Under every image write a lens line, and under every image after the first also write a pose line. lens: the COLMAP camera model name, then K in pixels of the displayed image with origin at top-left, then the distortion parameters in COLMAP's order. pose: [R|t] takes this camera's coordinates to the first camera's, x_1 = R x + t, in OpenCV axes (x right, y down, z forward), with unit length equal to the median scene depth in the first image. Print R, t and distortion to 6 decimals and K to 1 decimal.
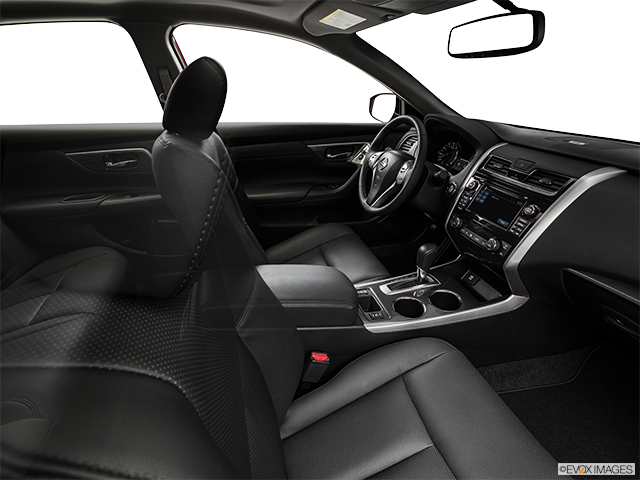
lens RADIAL K [[328.5, 0, 320.0], [0, 328.5, 240.0], [0, 0, 1]] dist [-0.090875, 0.039213]
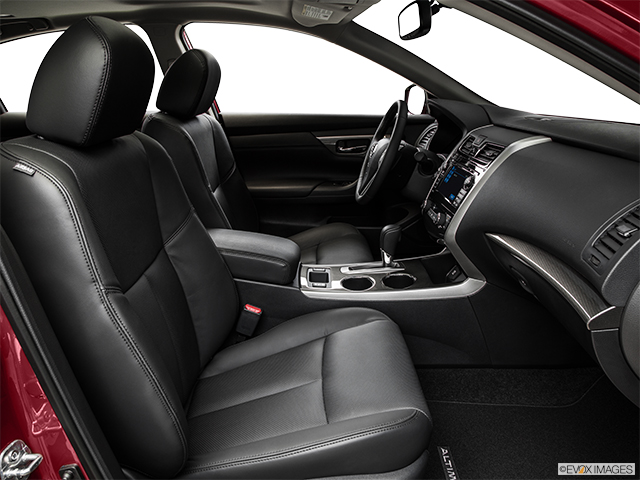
lens RADIAL K [[479.2, 0, 320.0], [0, 479.2, 240.0], [0, 0, 1]] dist [-0.111860, 0.036253]
pose [[0.970197, 0.060964, -0.234524, 0.450919], [-0.092583, 0.987667, -0.126262, 0.249748], [0.223935, 0.144212, 0.963876, -0.387836]]
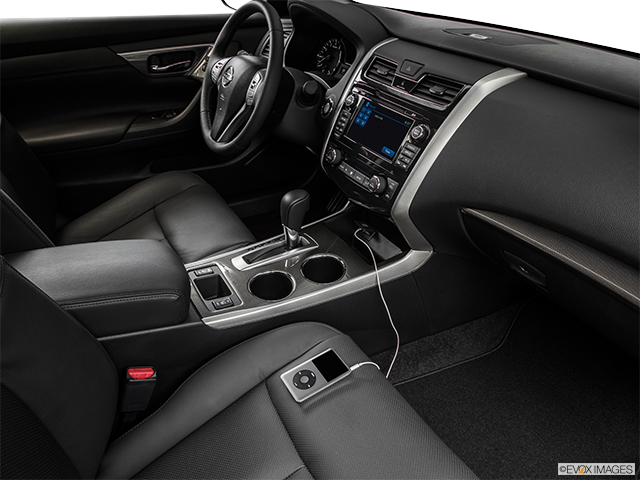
lens RADIAL K [[479.2, 0, 320.0], [0, 479.2, 240.0], [0, 0, 1]] dist [-0.111860, 0.036253]
pose [[0.965266, -0.116572, 0.233824, 0.130602], [0.091137, 0.988964, 0.116812, 0.001917], [-0.244860, -0.091445, 0.965236, -0.005528]]
